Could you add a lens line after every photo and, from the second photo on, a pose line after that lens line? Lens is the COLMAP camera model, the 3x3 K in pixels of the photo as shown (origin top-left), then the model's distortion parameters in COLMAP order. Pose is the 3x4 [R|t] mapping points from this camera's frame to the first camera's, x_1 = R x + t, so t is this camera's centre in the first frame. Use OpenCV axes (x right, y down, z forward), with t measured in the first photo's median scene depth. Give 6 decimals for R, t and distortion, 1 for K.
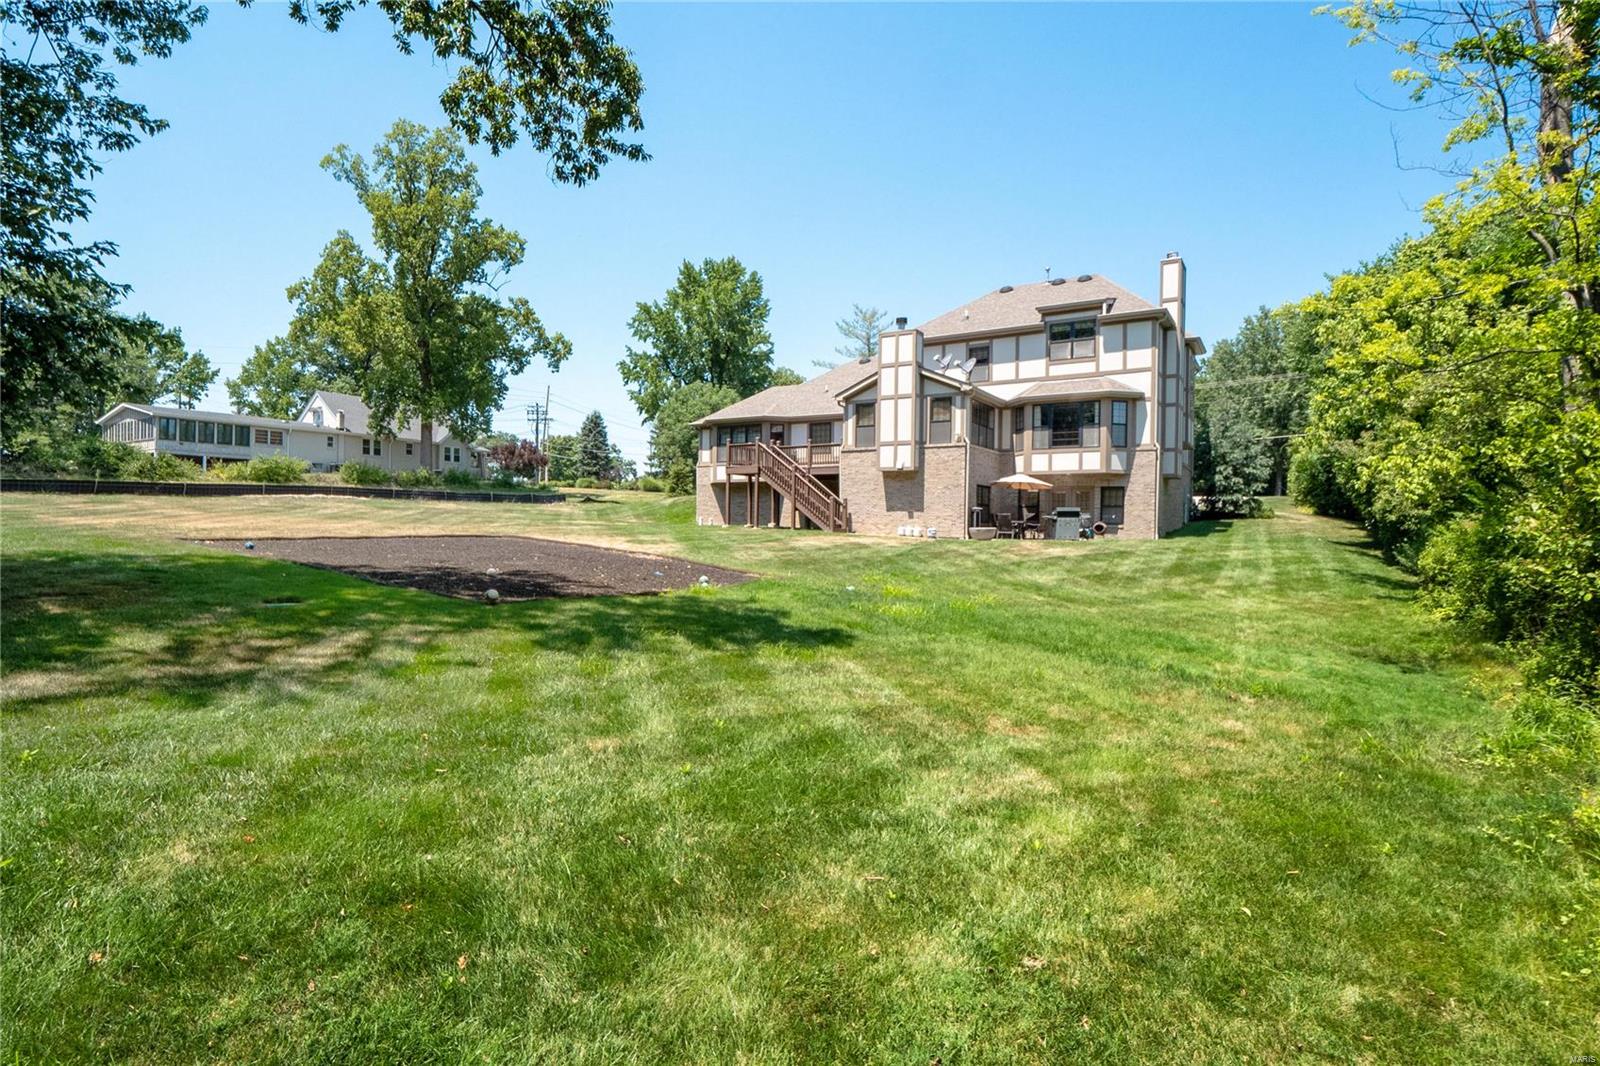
lens RADIAL K [[825.6, 0, 802.0], [0, 825.6, 528.1], [0, 0, 1]] dist [-0.001246, 0.000982]
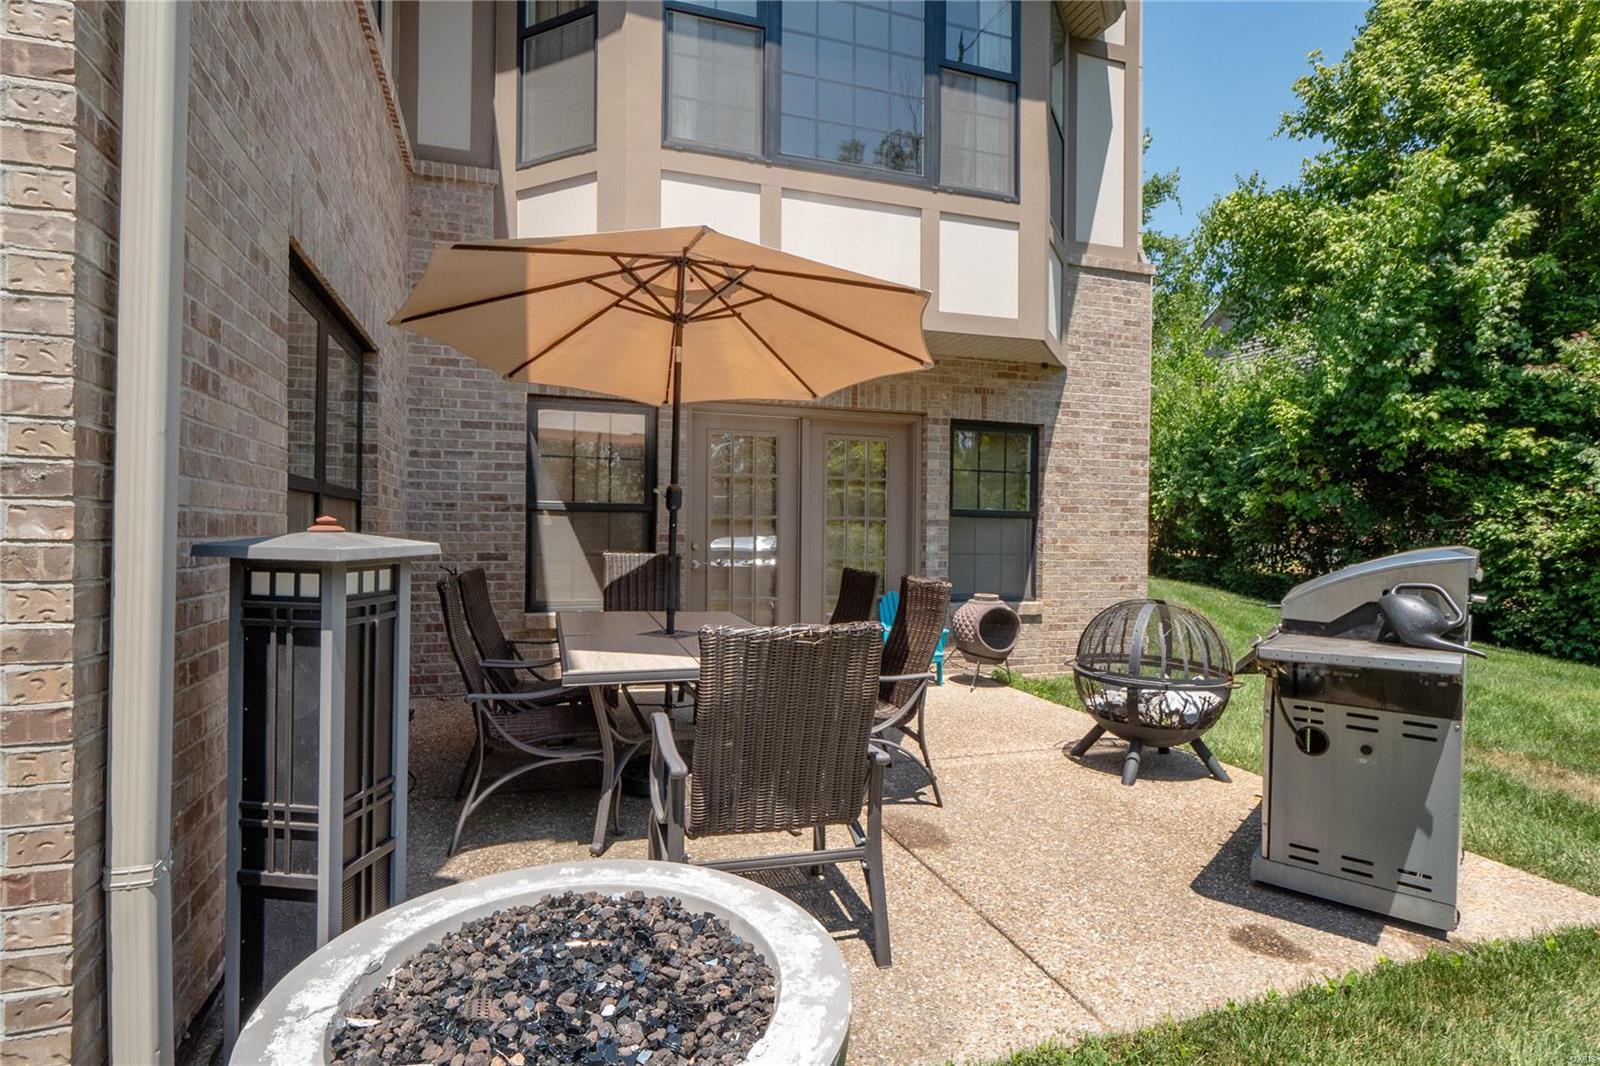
lens RADIAL K [[825.6, 0, 802.0], [0, 825.6, 528.1], [0, 0, 1]] dist [-0.001246, 0.000982]
pose [[0.638365, -0.001987, 0.769732, 0.180617], [-0.000726, 0.999995, 0.003184, -0.023571], [-0.769734, -0.002592, 0.638360, 0.907091]]
